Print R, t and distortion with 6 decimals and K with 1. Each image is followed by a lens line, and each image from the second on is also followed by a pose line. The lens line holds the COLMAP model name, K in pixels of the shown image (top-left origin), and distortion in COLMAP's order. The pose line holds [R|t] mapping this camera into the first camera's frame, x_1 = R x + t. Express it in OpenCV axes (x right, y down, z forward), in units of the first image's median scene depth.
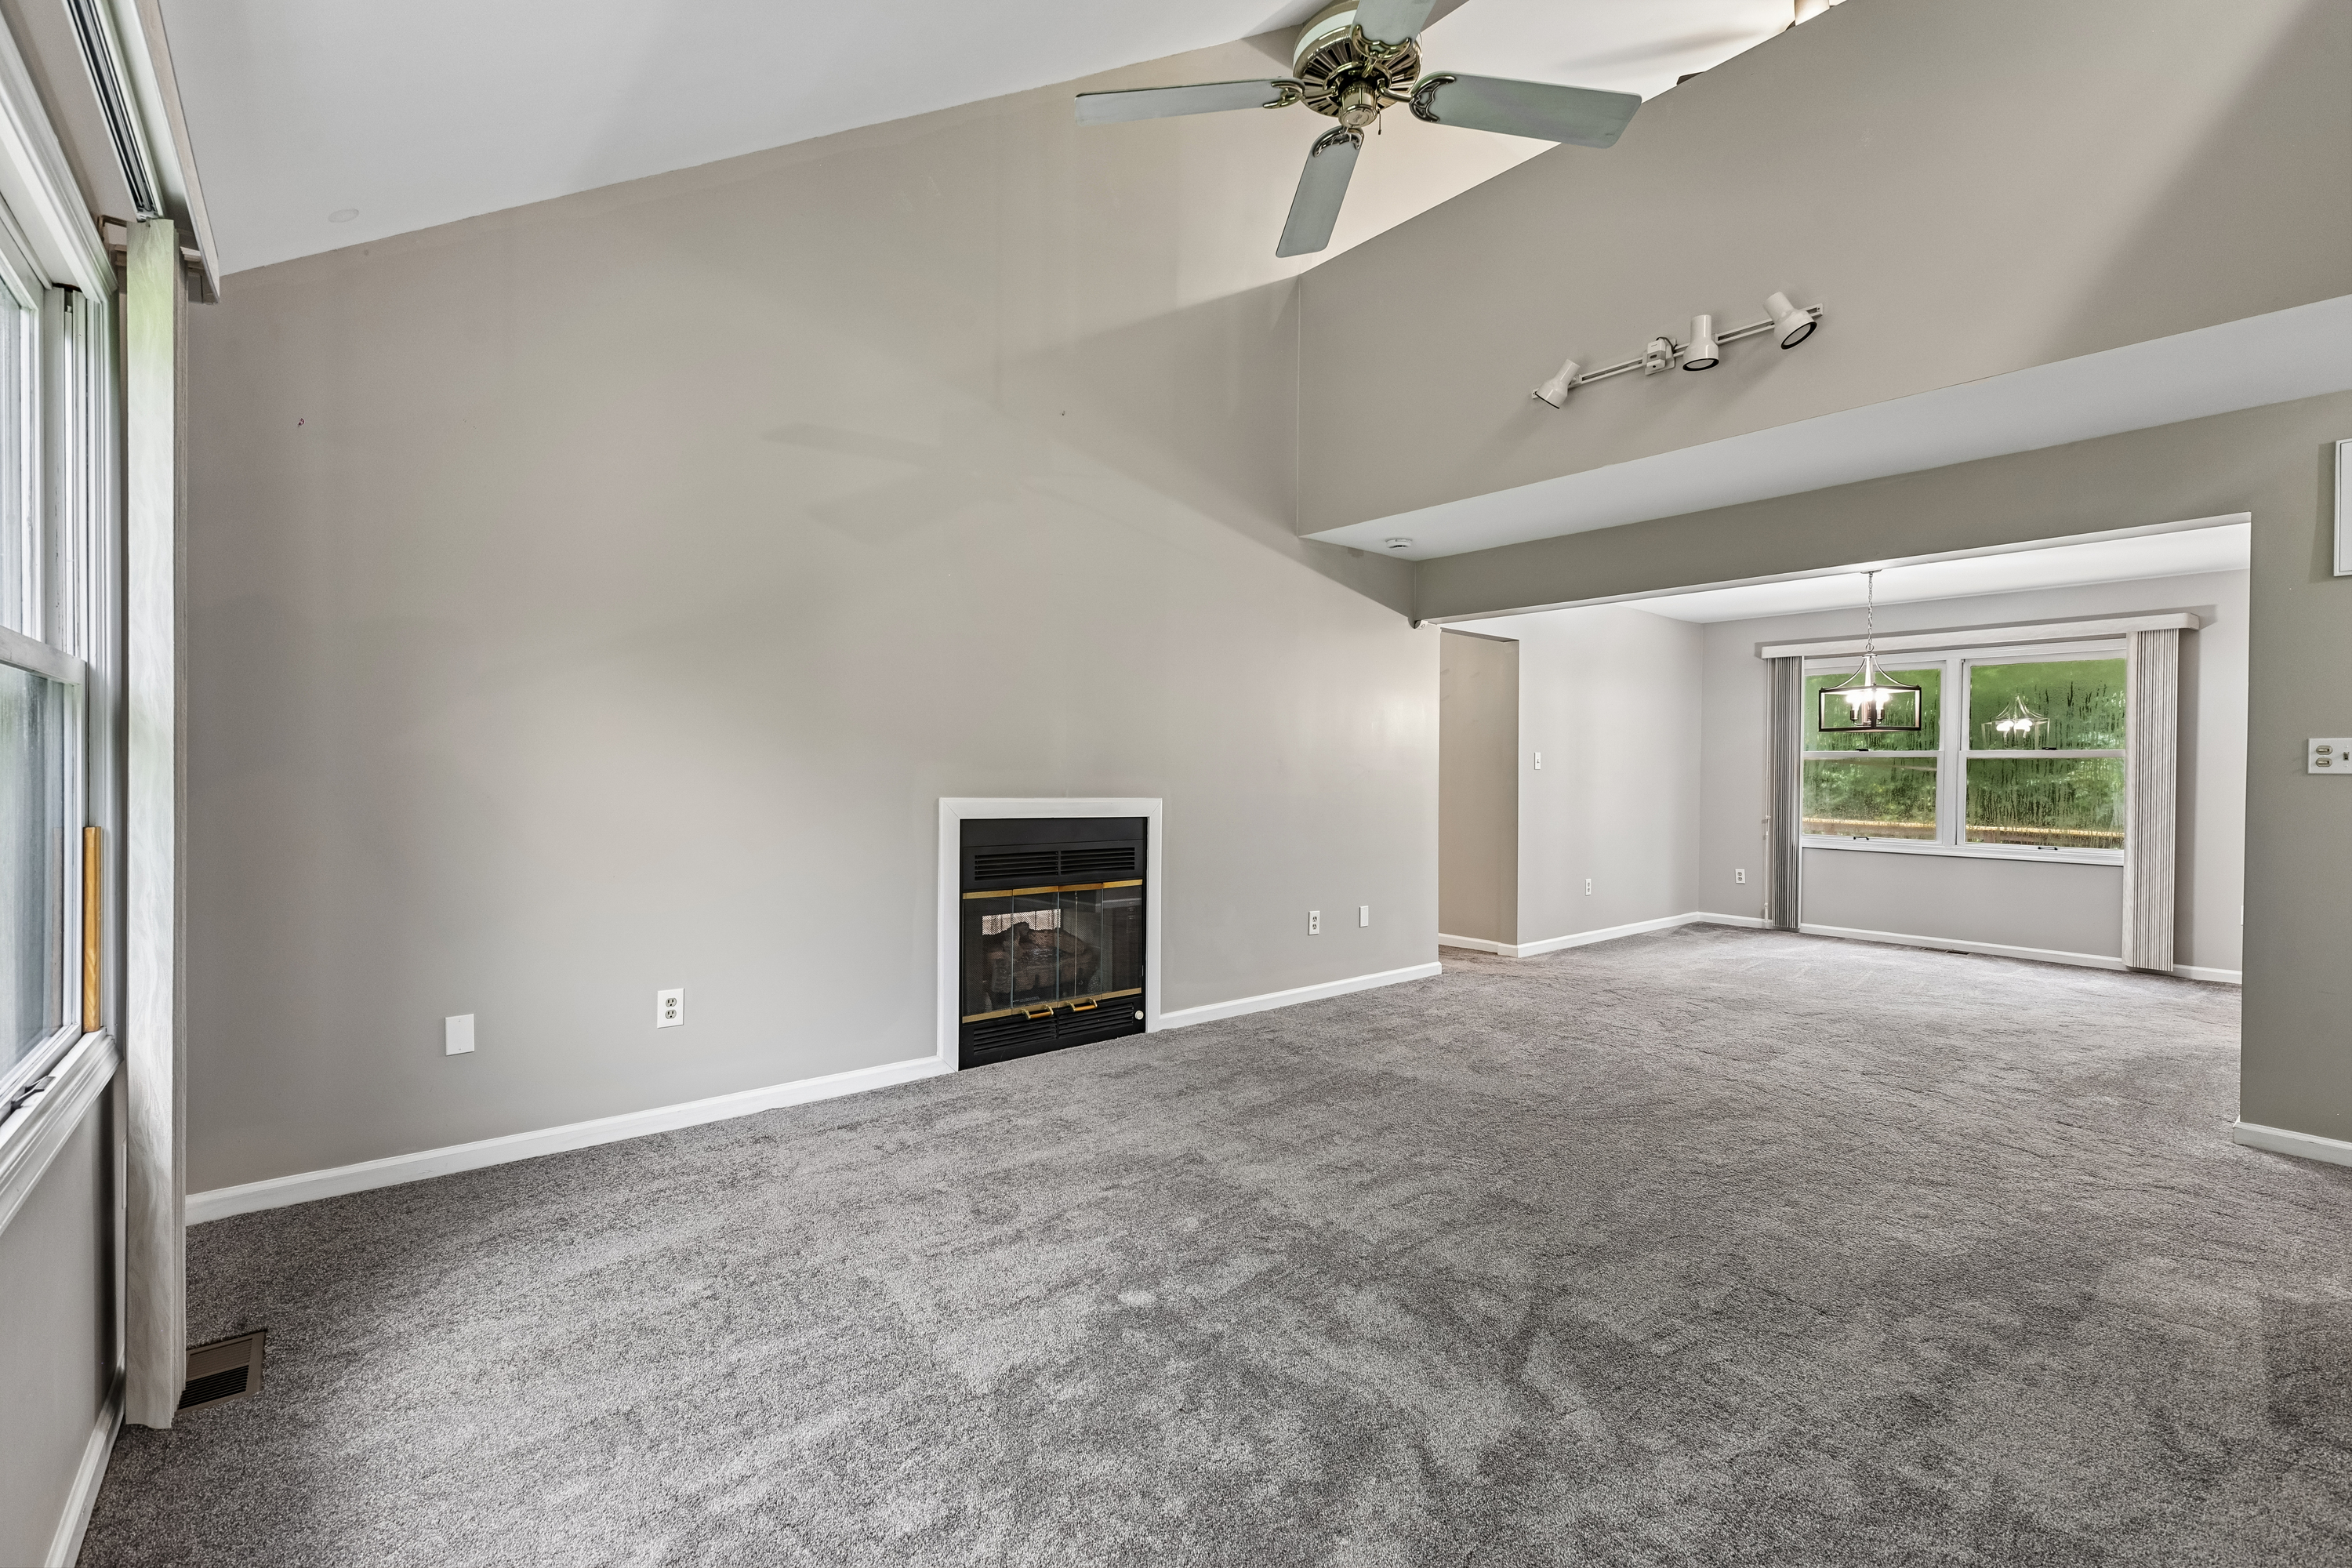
lens RADIAL K [[1016.2, 0, 1199.2], [0, 1016.2, 782.5], [0, 0, 1]] dist [0.001317, 0.000852]
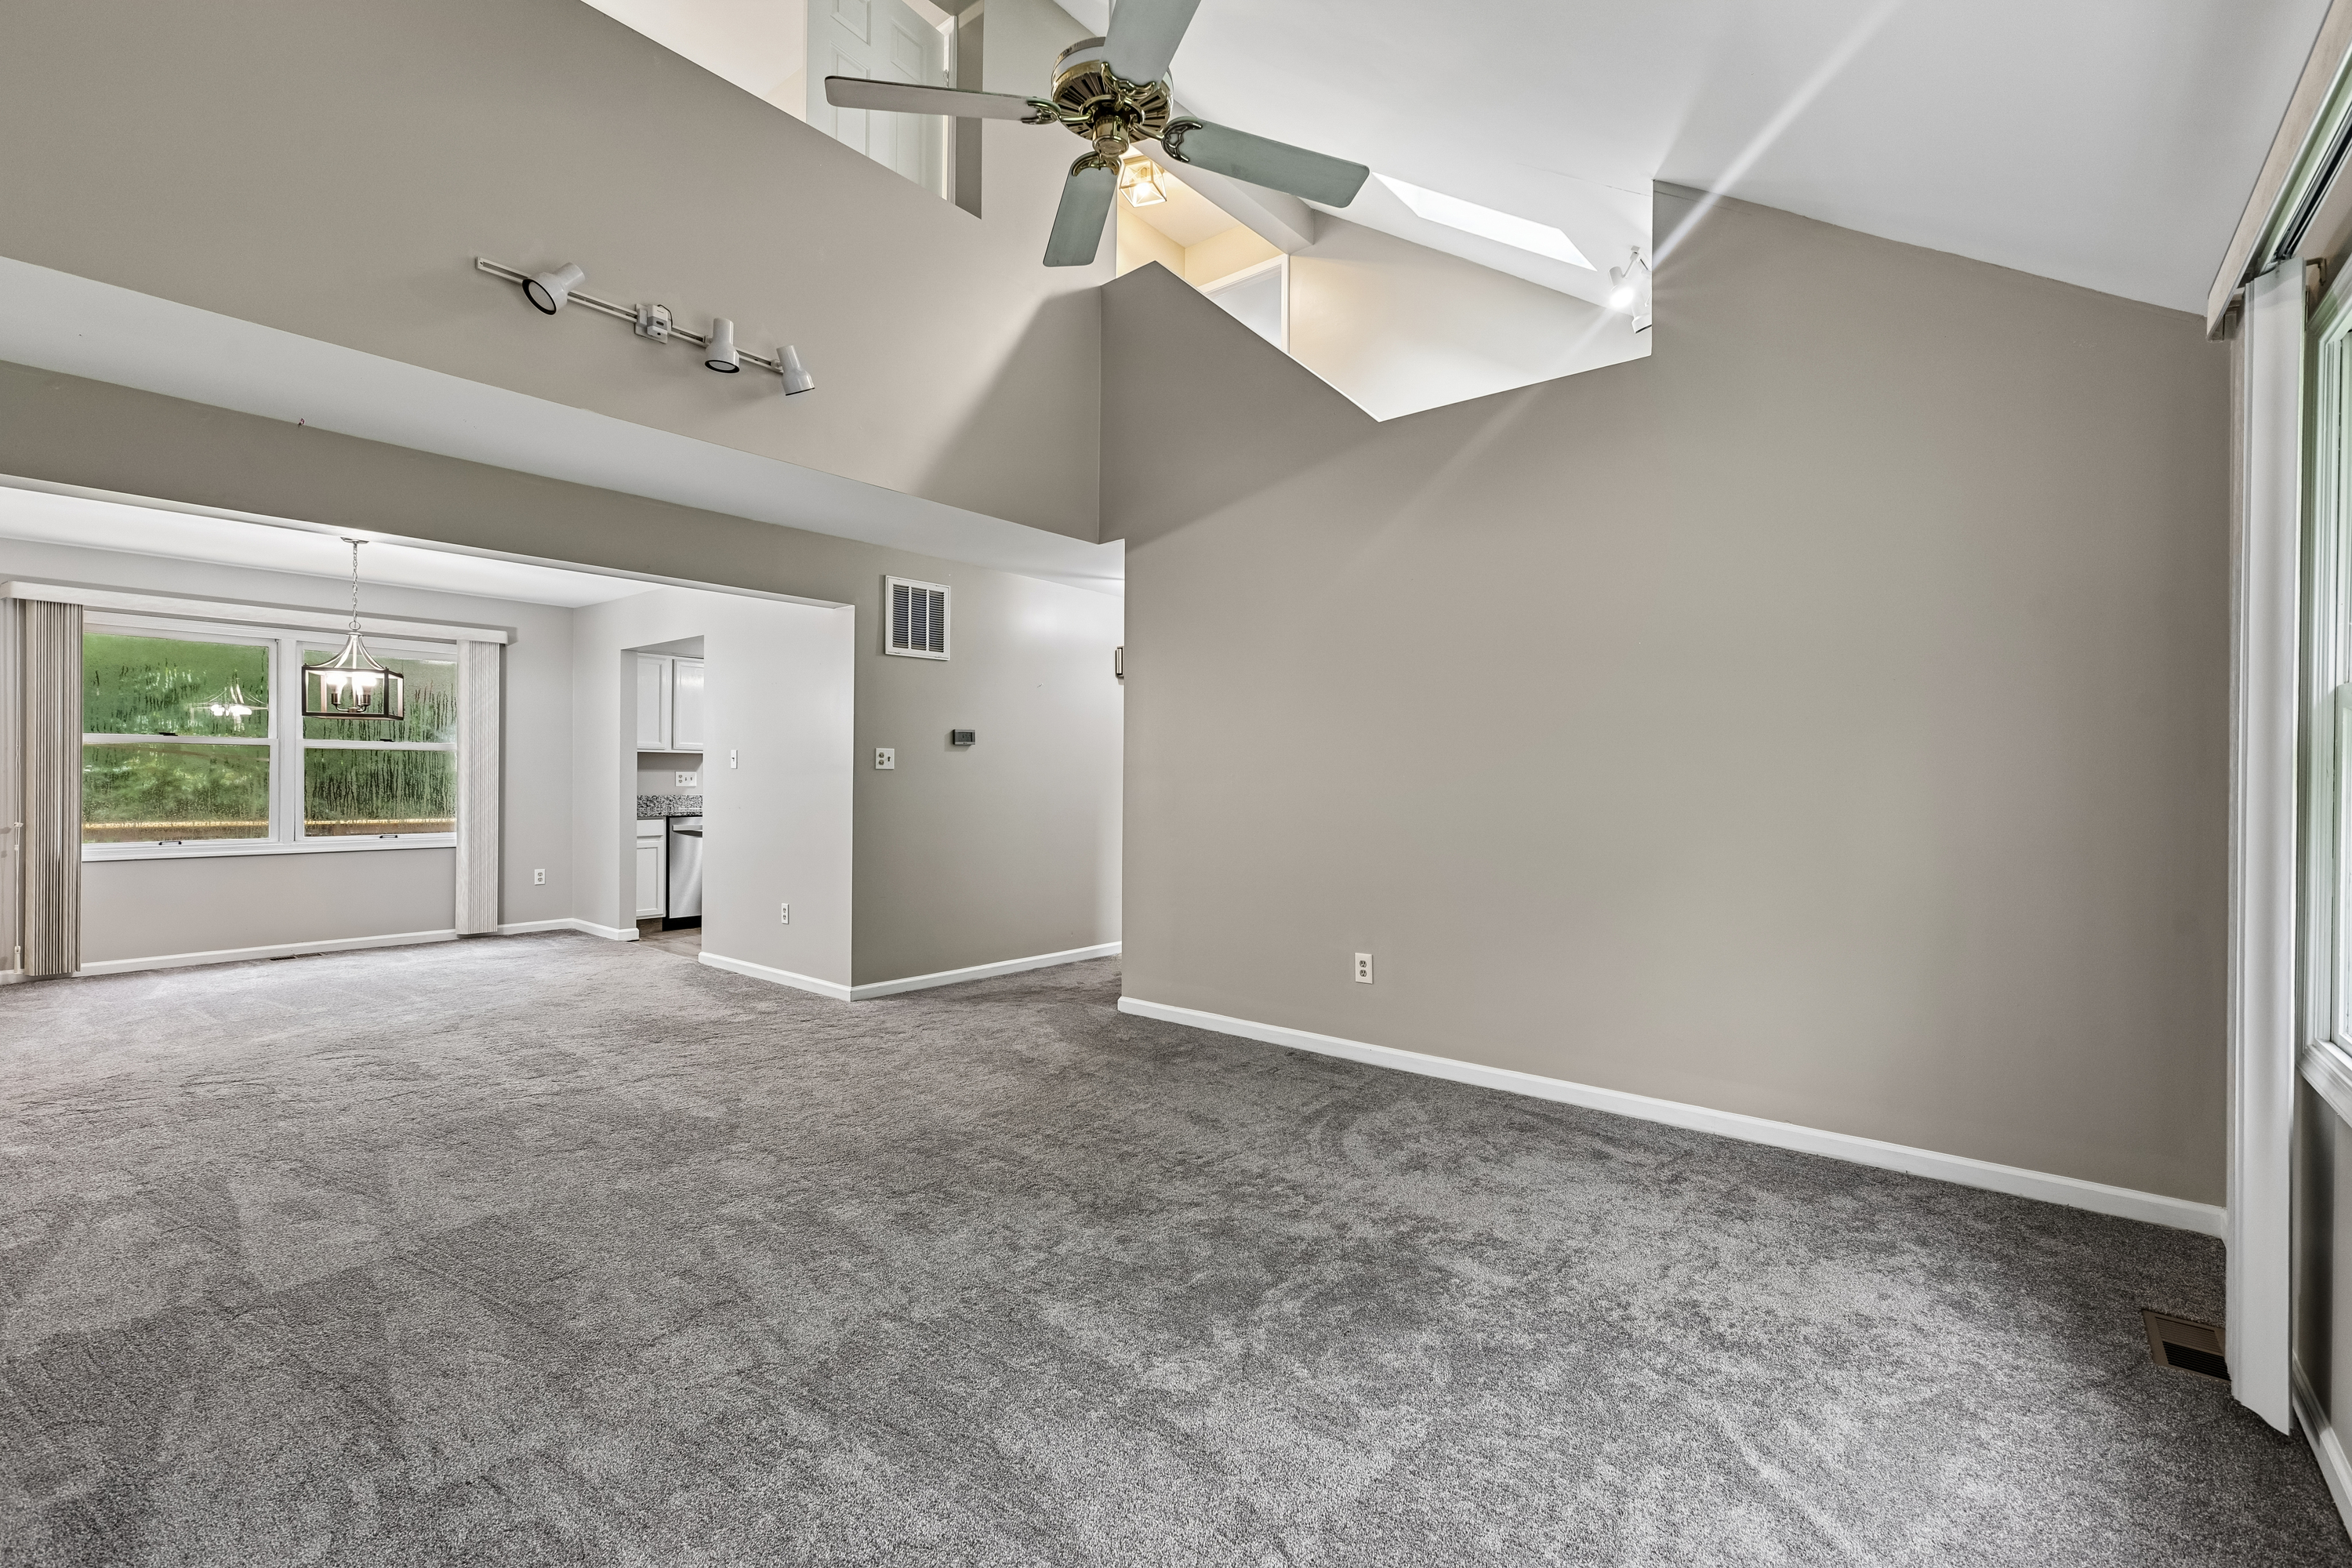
lens RADIAL K [[1016.2, 0, 1170.0], [0, 1016.2, 779.5], [0, 0, 1]] dist [0.001317, 0.000852]
pose [[-0.163788, -0.013314, 0.986406, -0.314553], [0.000911, 0.999906, 0.013648, -0.006771], [-0.986495, 0.003134, -0.163760, 0.388917]]
